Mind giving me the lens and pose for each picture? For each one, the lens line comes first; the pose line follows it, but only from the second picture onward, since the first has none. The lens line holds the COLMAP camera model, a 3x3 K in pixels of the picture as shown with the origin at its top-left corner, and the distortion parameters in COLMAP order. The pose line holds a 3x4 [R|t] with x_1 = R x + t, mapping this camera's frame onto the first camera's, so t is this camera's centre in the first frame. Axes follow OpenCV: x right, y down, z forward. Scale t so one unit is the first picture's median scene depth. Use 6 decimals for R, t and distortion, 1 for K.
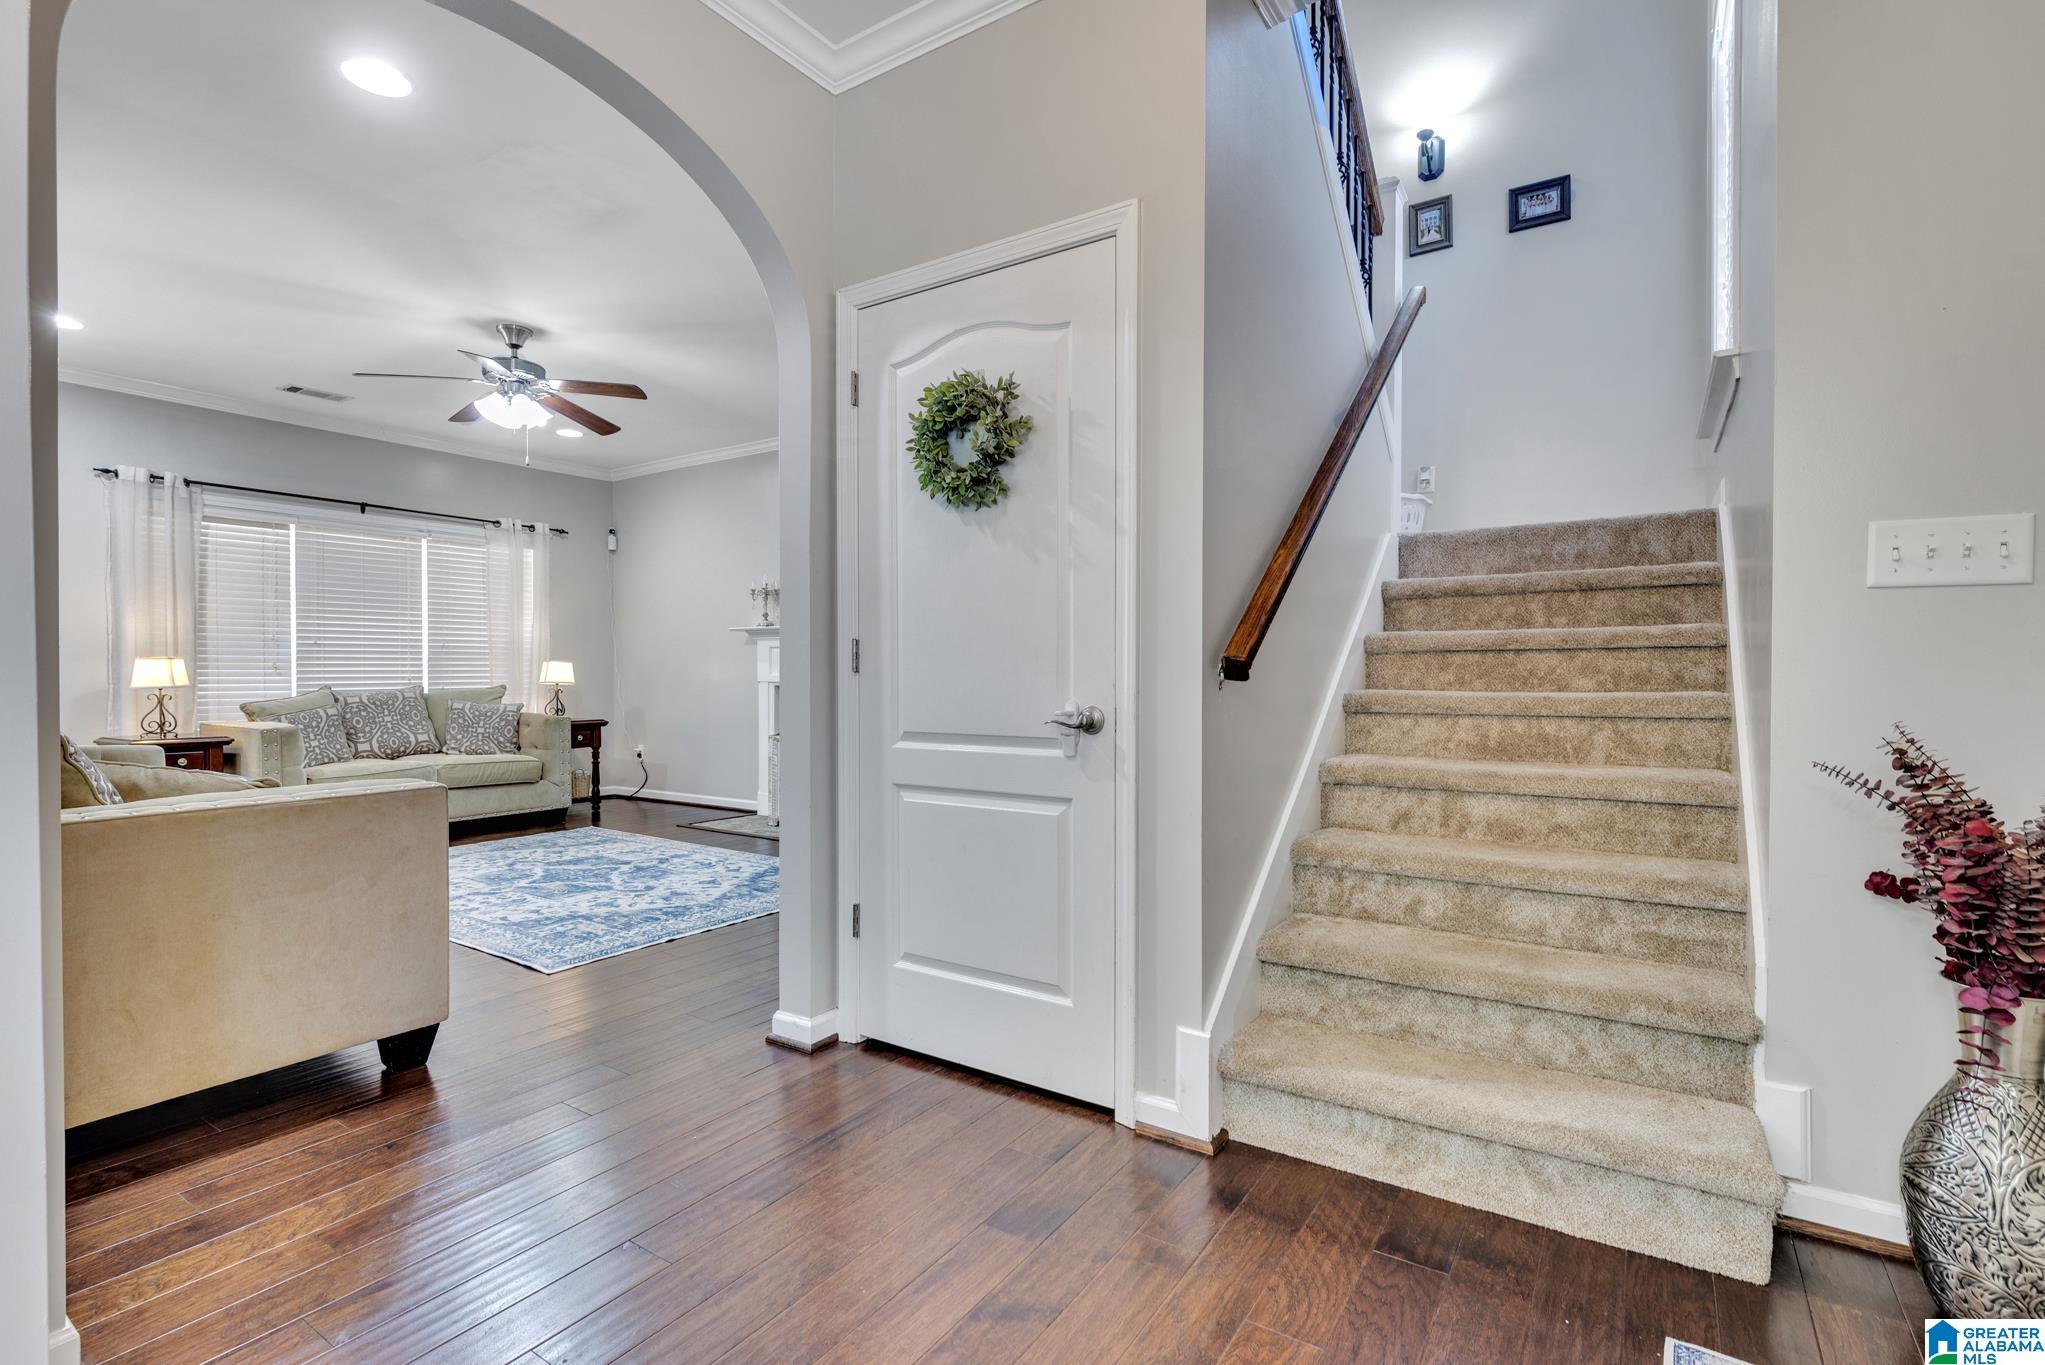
lens RADIAL K [[969.2, 0, 1017.1], [0, 969.2, 683.8], [0, 0, 1]] dist [0.003577, -0.000308]
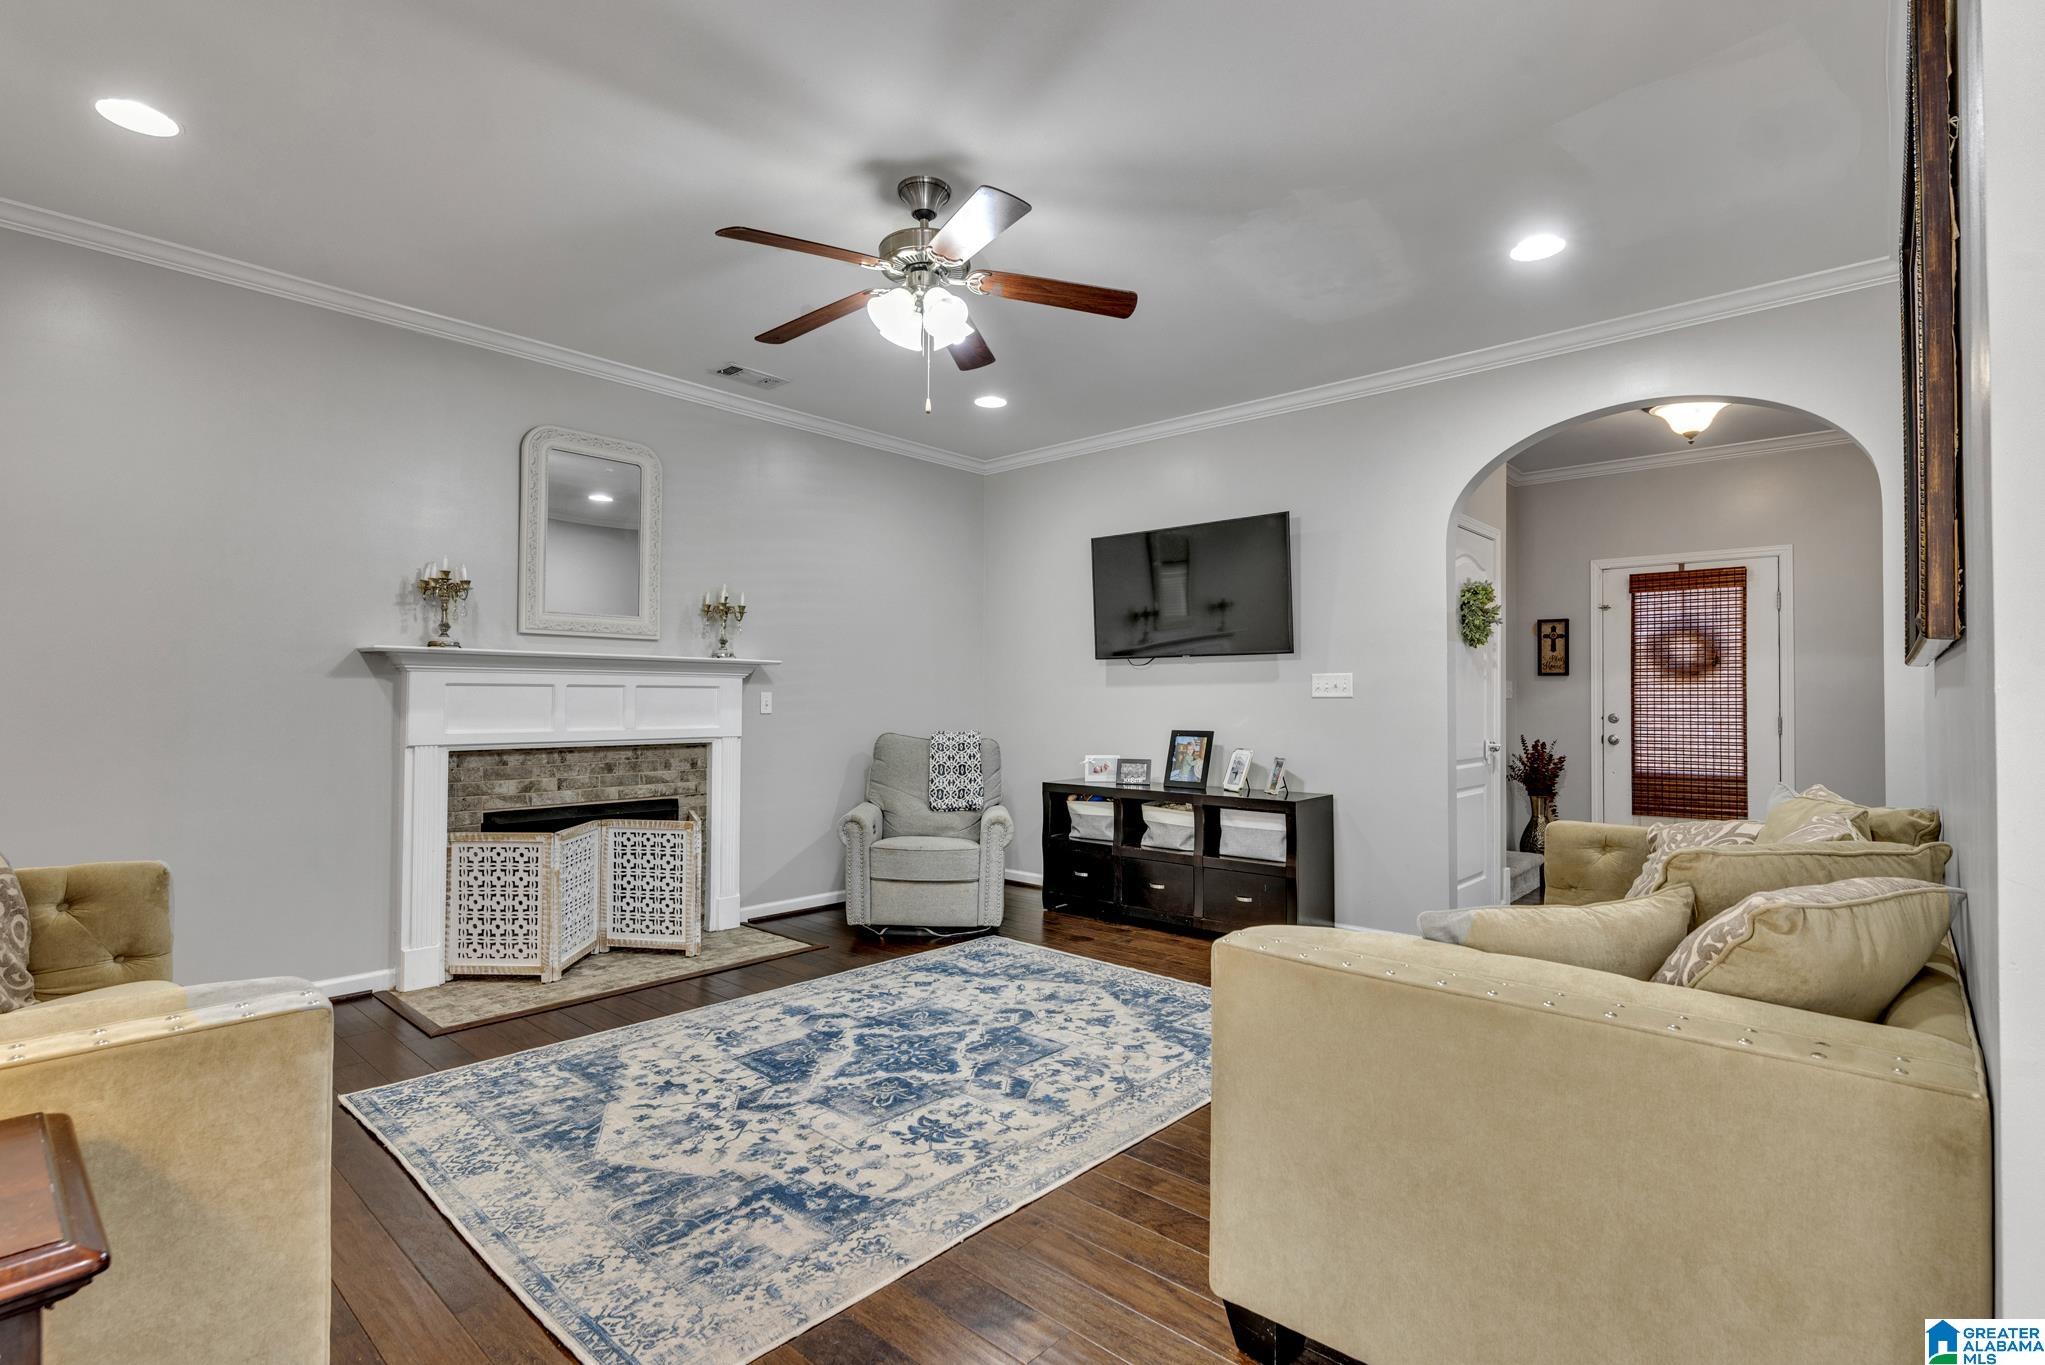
lens RADIAL K [[969.2, 0, 1016.5], [0, 969.2, 680.0], [0, 0, 1]] dist [0.003577, -0.000308]
pose [[0.140978, 0.020620, 0.989798, -2.381358], [0.009328, 0.999711, -0.022155, -0.080565], [-0.989969, 0.012356, 0.140745, 1.812635]]
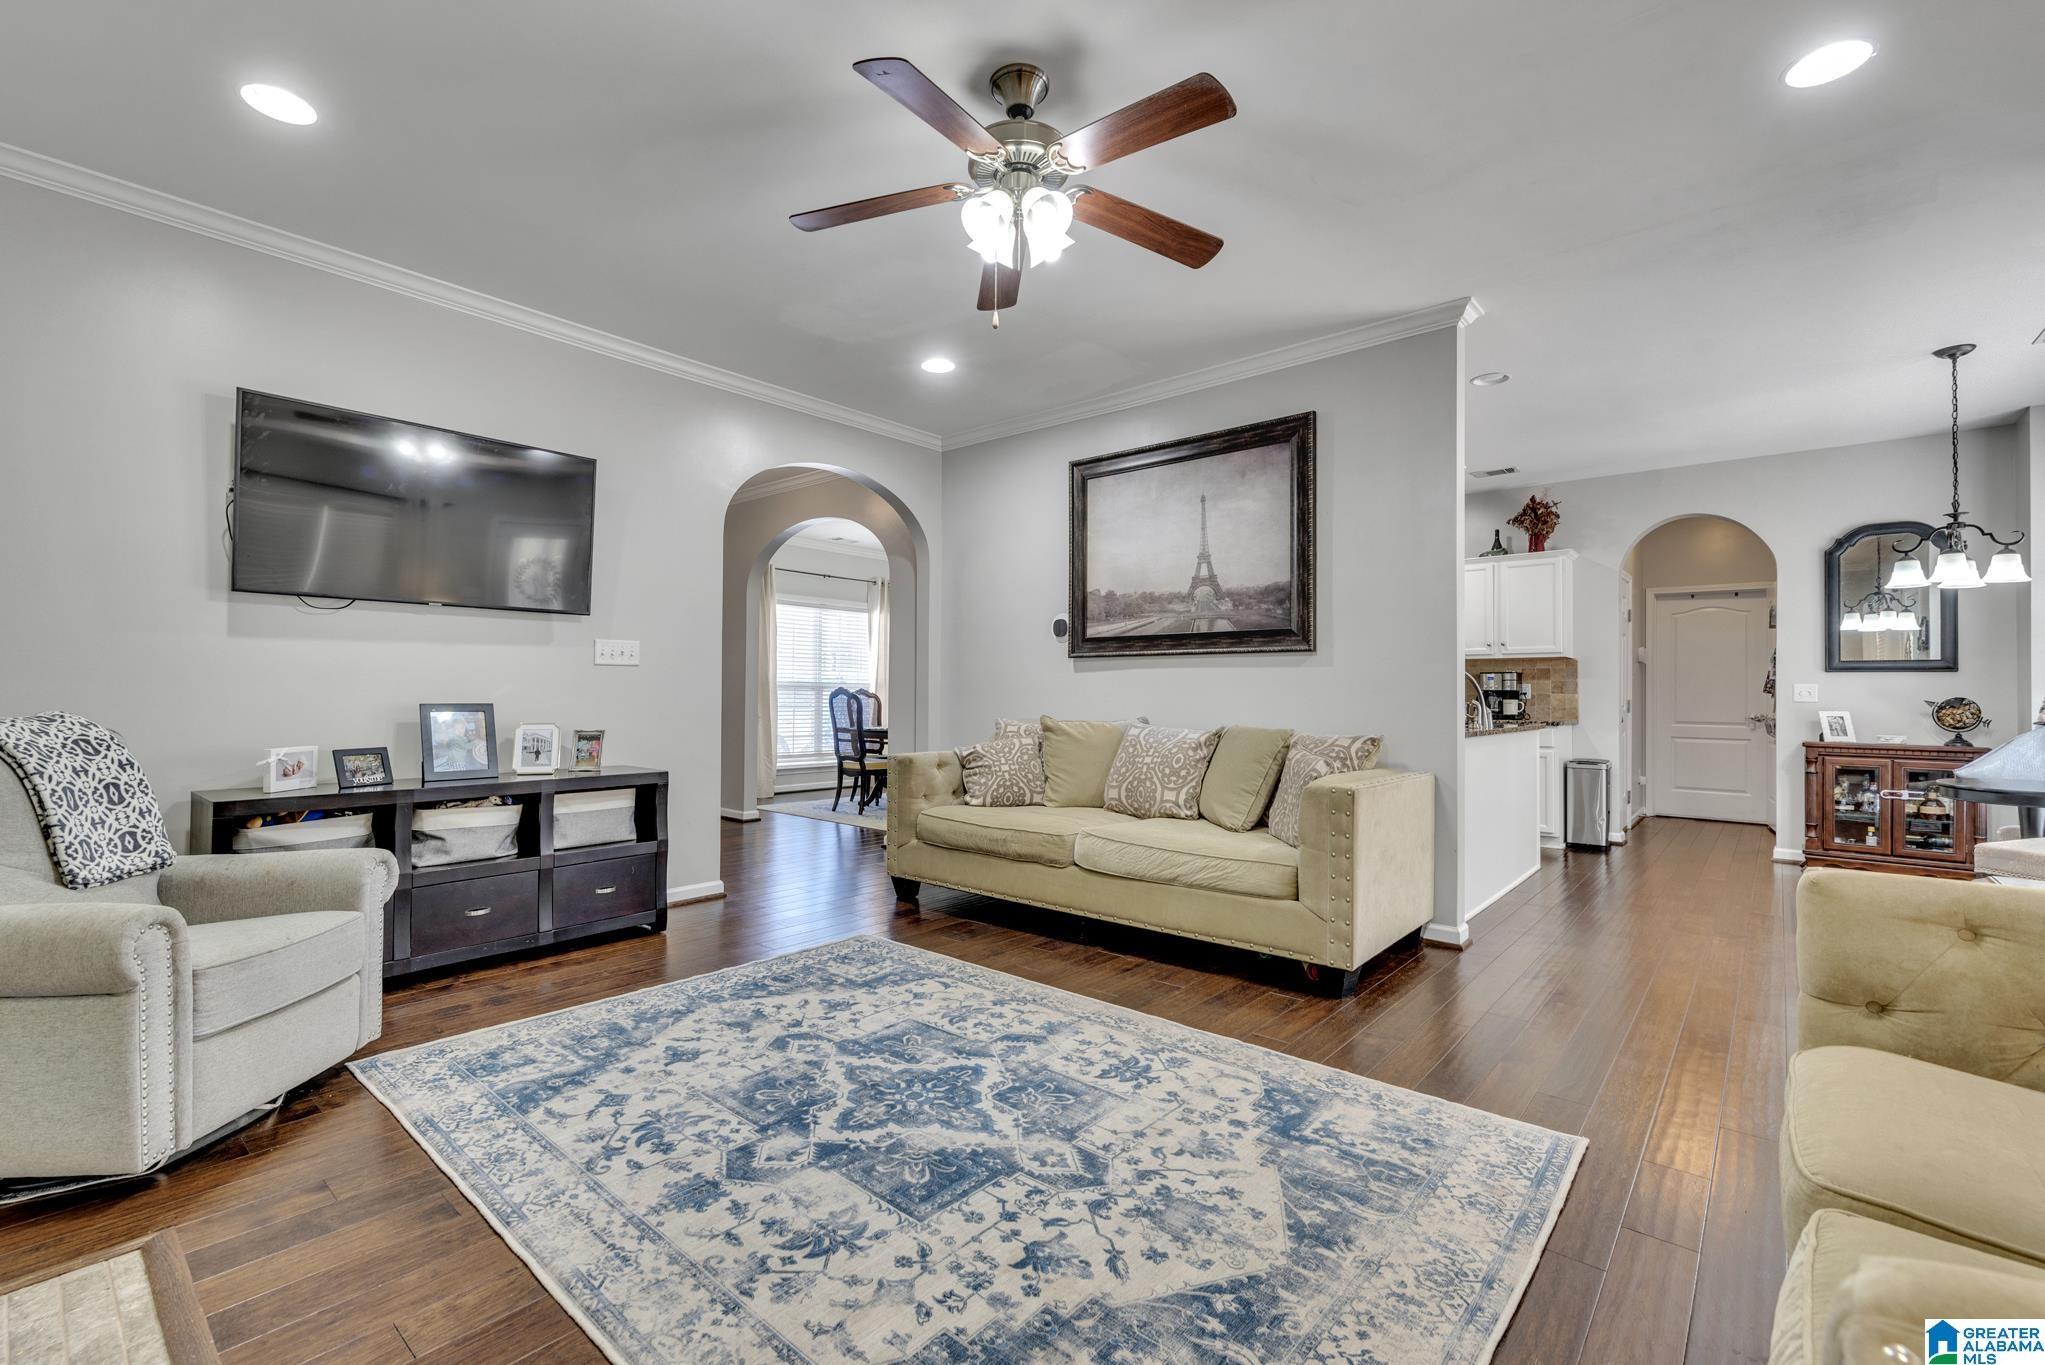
lens RADIAL K [[881.7, 0, 1016.0], [0, 881.7, 681.3], [0, 0, 1]] dist [0.001691, -0.000029]
pose [[-0.993040, -0.003159, 0.117735, -1.226647], [-0.003191, 0.999995, -0.000079, -0.050854], [-0.117734, -0.000454, -0.993045, 3.183475]]
